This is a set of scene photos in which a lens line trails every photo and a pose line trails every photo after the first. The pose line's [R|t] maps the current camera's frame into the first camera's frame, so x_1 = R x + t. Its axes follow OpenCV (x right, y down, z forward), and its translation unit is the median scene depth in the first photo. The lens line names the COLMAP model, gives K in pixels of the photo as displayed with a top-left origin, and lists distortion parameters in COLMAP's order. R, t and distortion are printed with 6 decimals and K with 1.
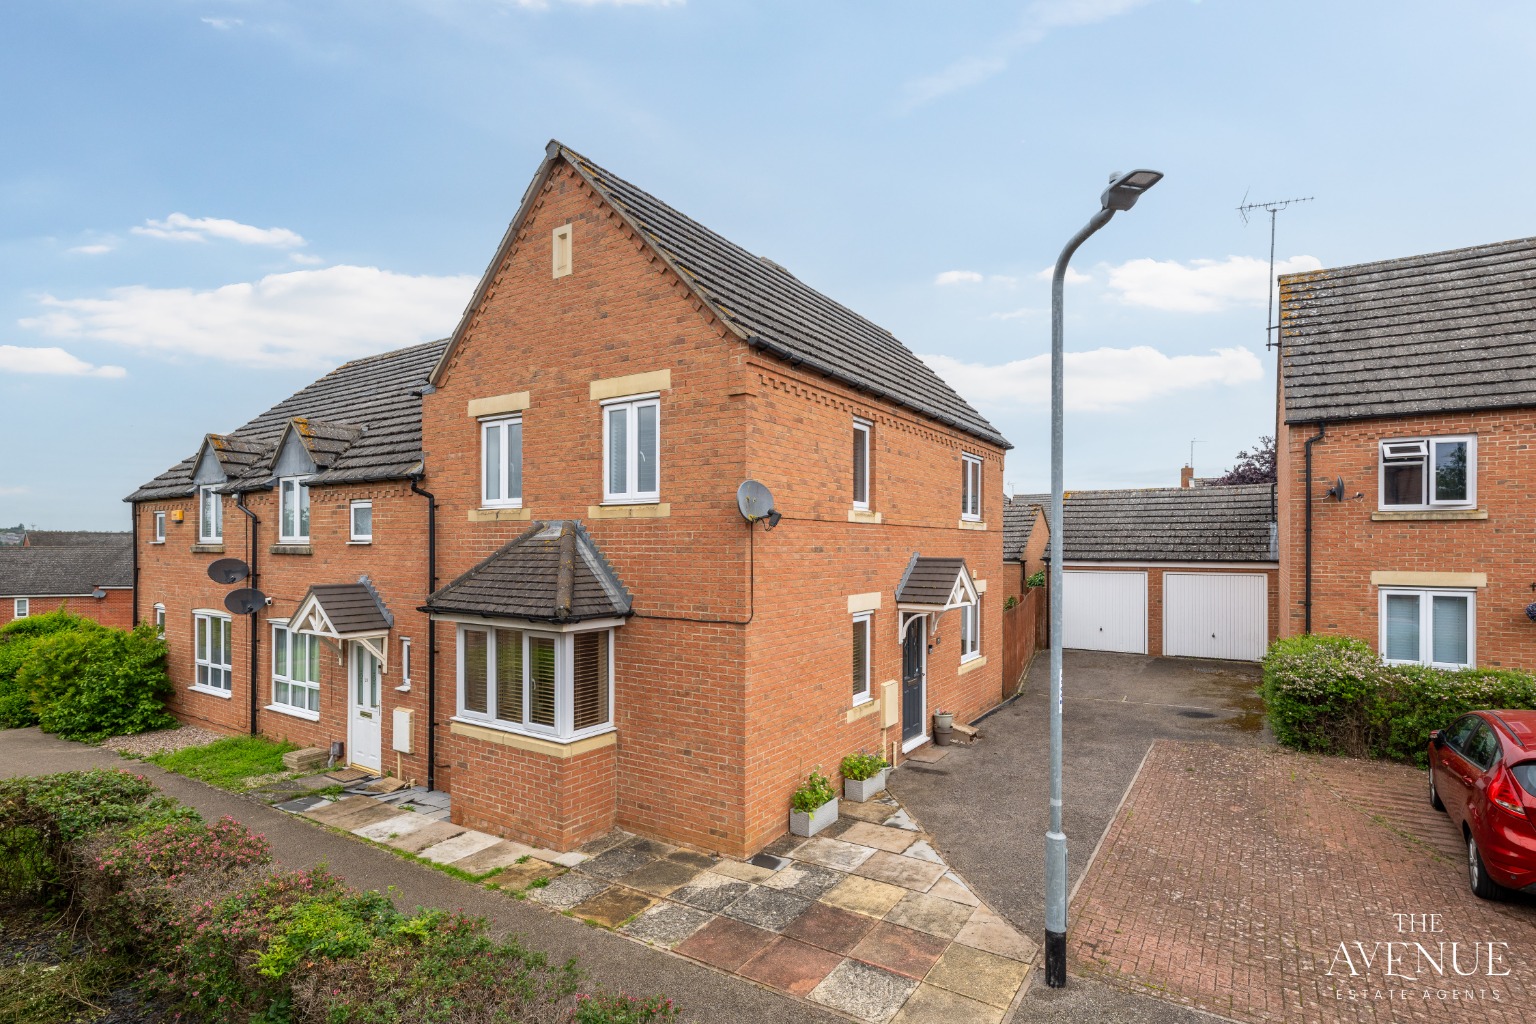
lens RADIAL K [[745.8, 0, 787.8], [0, 745.8, 545.2], [0, 0, 1]] dist [-0.000004, 0.000307]
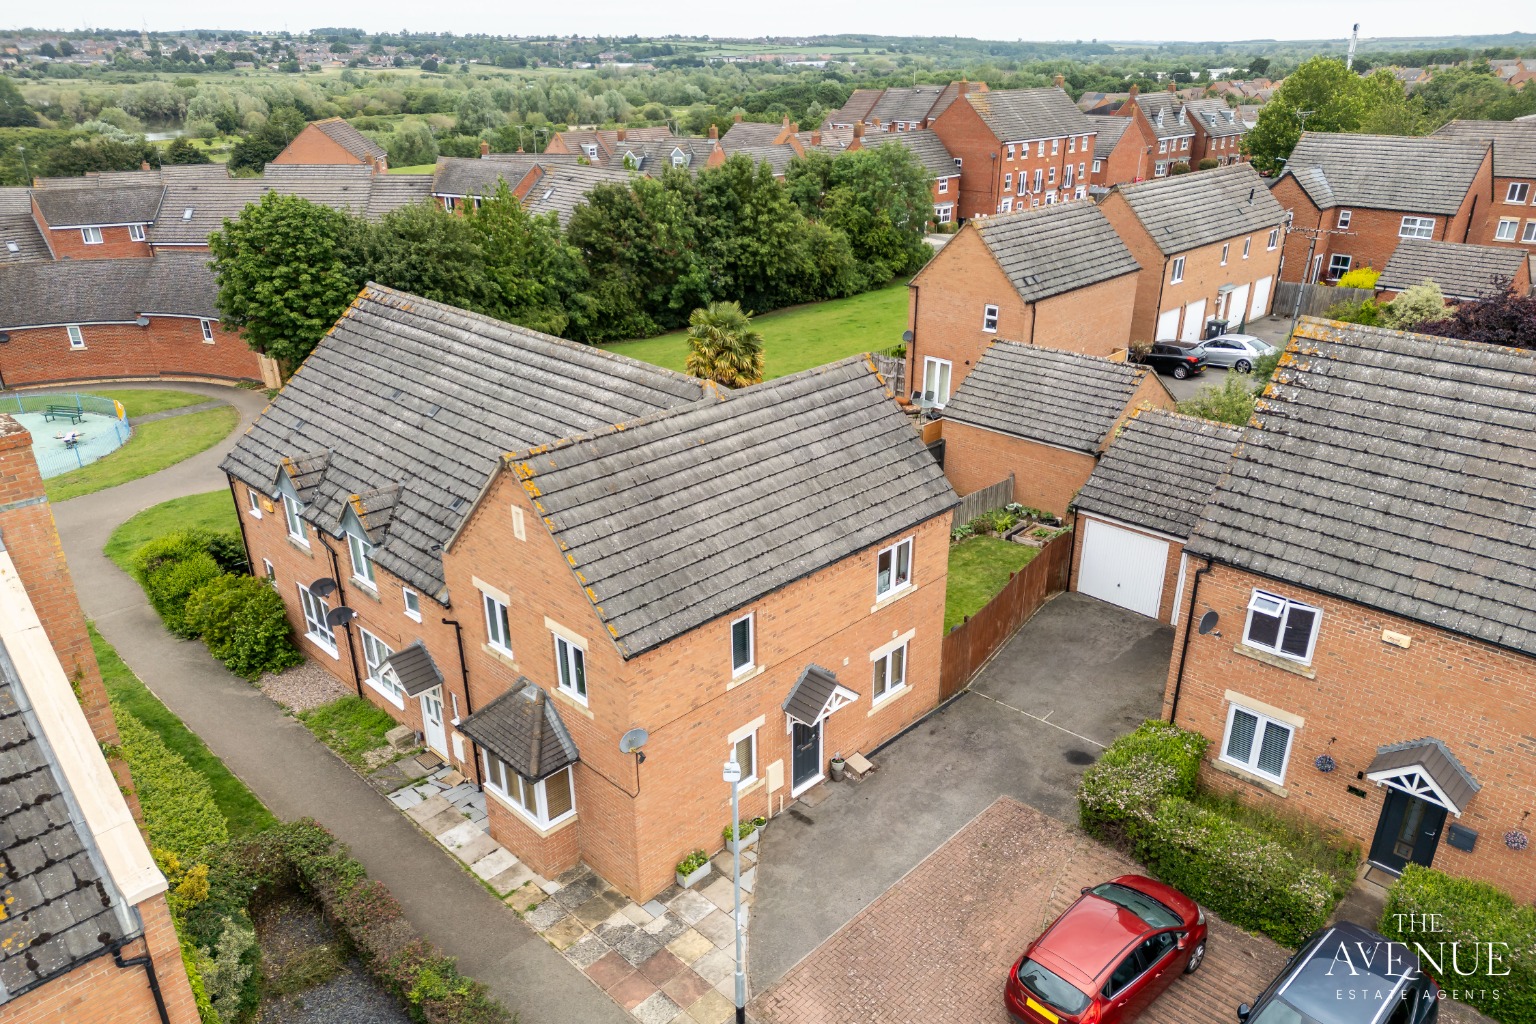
lens RADIAL K [[1082.1, 0, 772.8], [0, 1082.1, 546.3], [0, 0, 1]] dist [0.050804, -0.001853]
pose [[0.977987, 0.079969, -0.192734, 0.532944], [0.007998, 0.908604, 0.417582, -1.126753], [0.208512, -0.409932, 0.887963, -0.698937]]
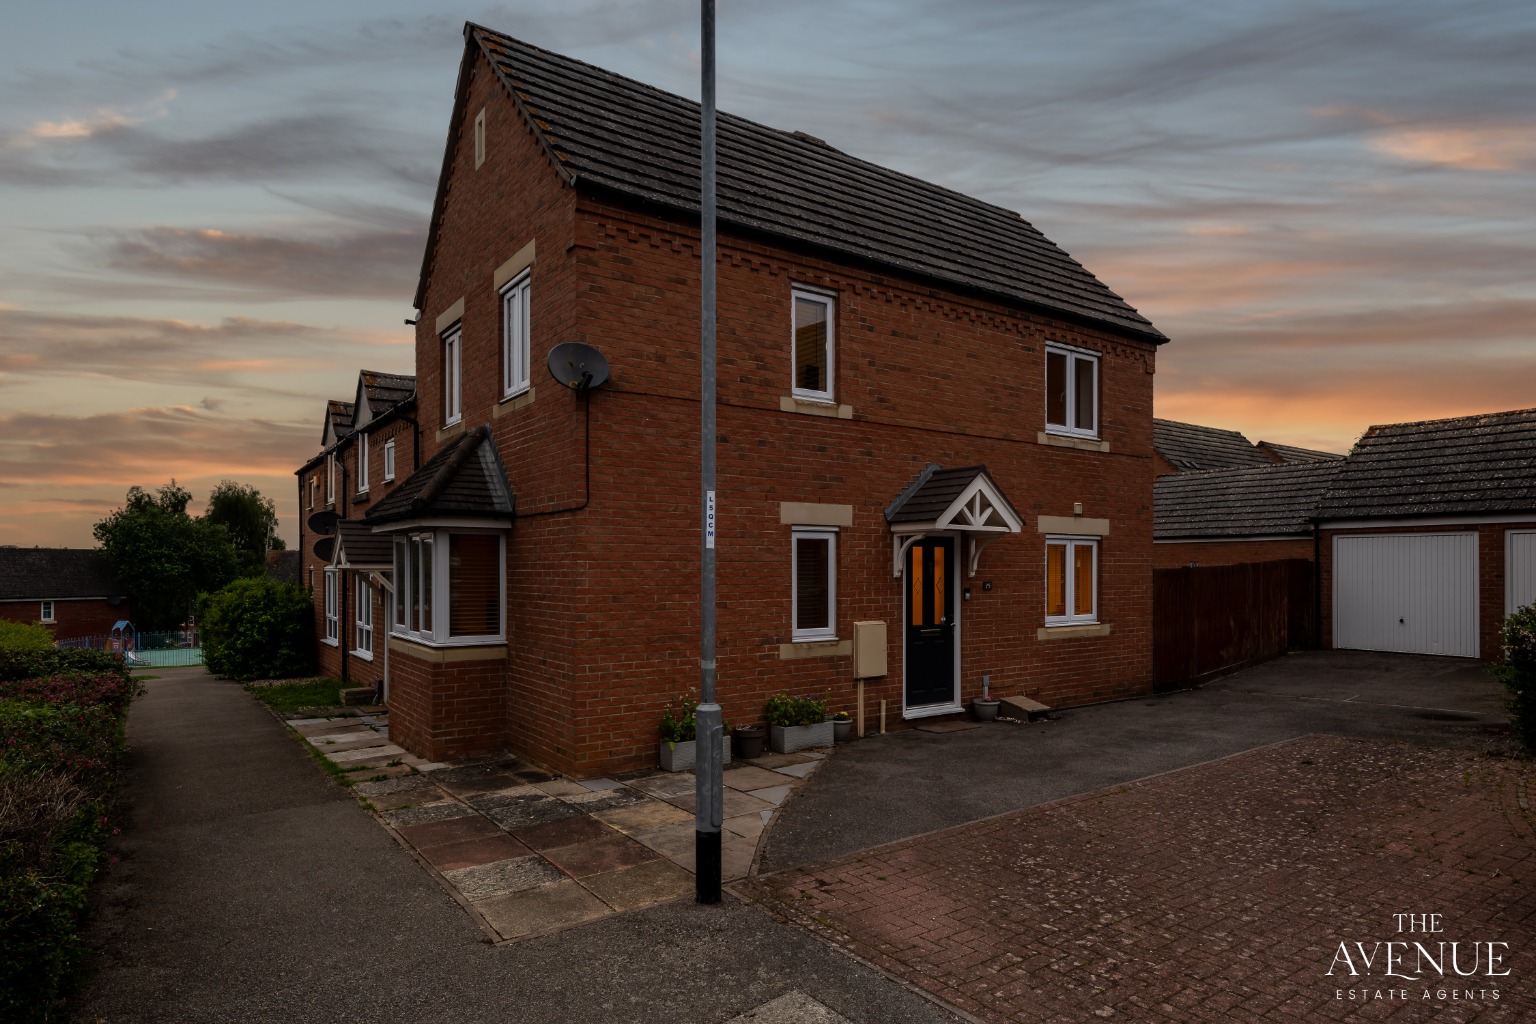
lens RADIAL K [[890.3, 0, 768.3], [0, 890.3, 564.3], [0, 0, 1]] dist [-0.002170, 0.000248]
pose [[0.924191, -0.003945, -0.381911, 0.427337], [0.002715, 0.999989, -0.003760, 0.135935], [0.381922, 0.002438, 0.924191, 0.097036]]
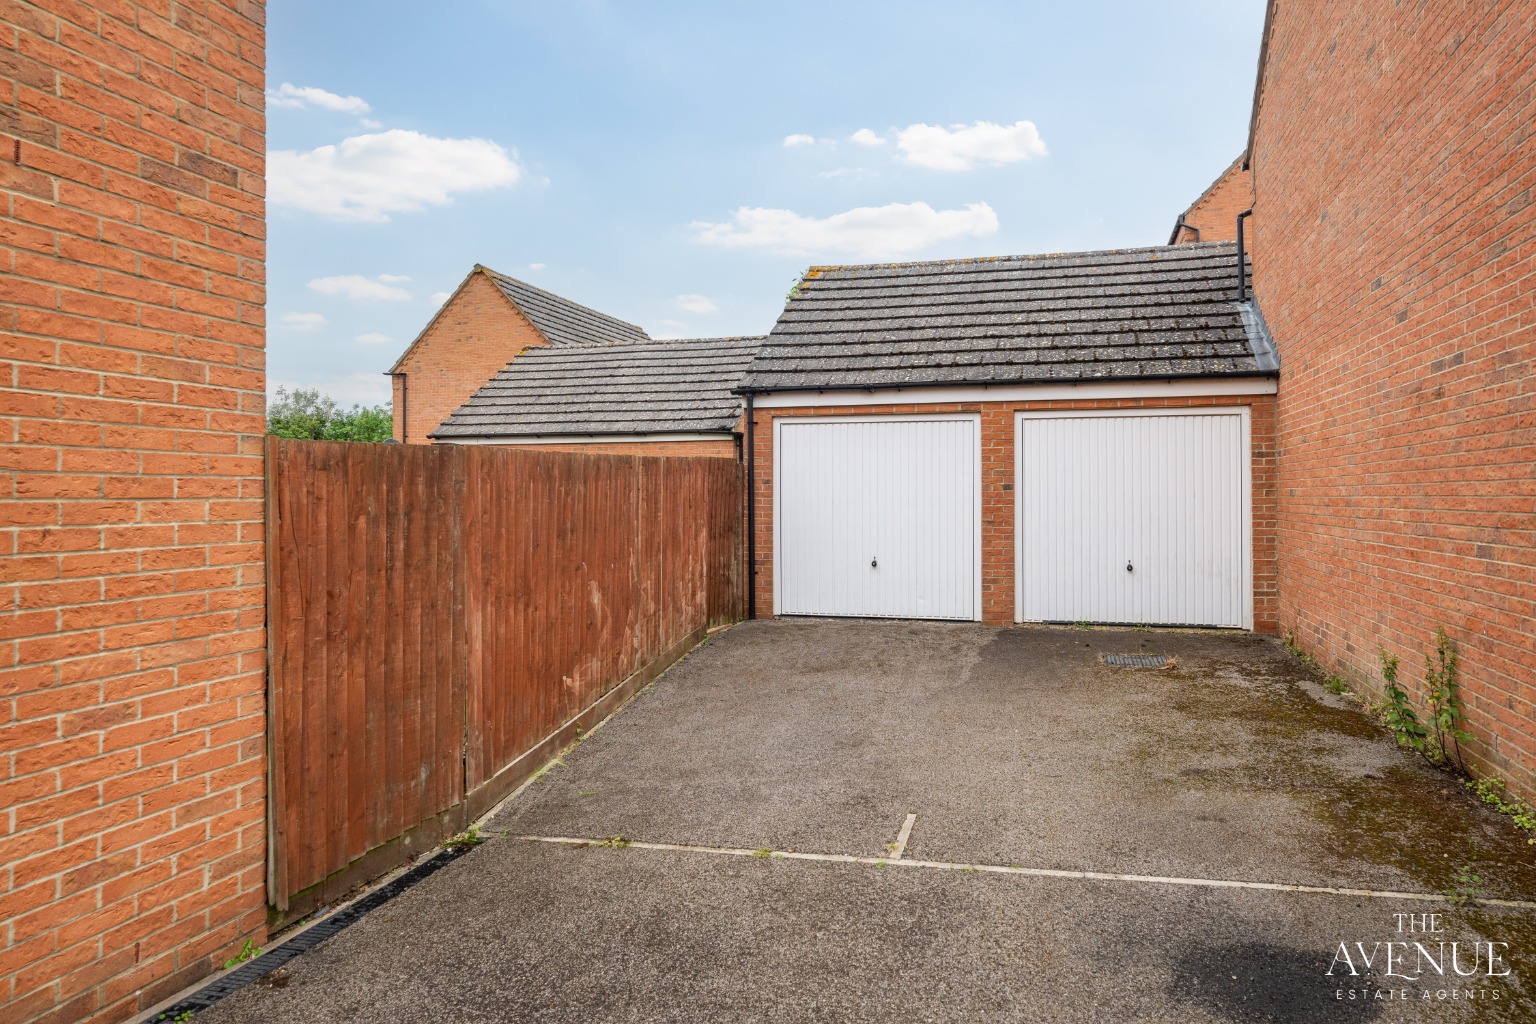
lens RADIAL K [[900.5, 0, 868.2], [0, 900.5, 491.0], [0, 0, 1]] dist [-0.004085, -0.001873]
pose [[0.943905, -0.002585, 0.330208, 0.552598], [0.003986, 0.999986, -0.003566, 0.161781], [-0.330194, 0.004682, 0.943901, 1.171869]]
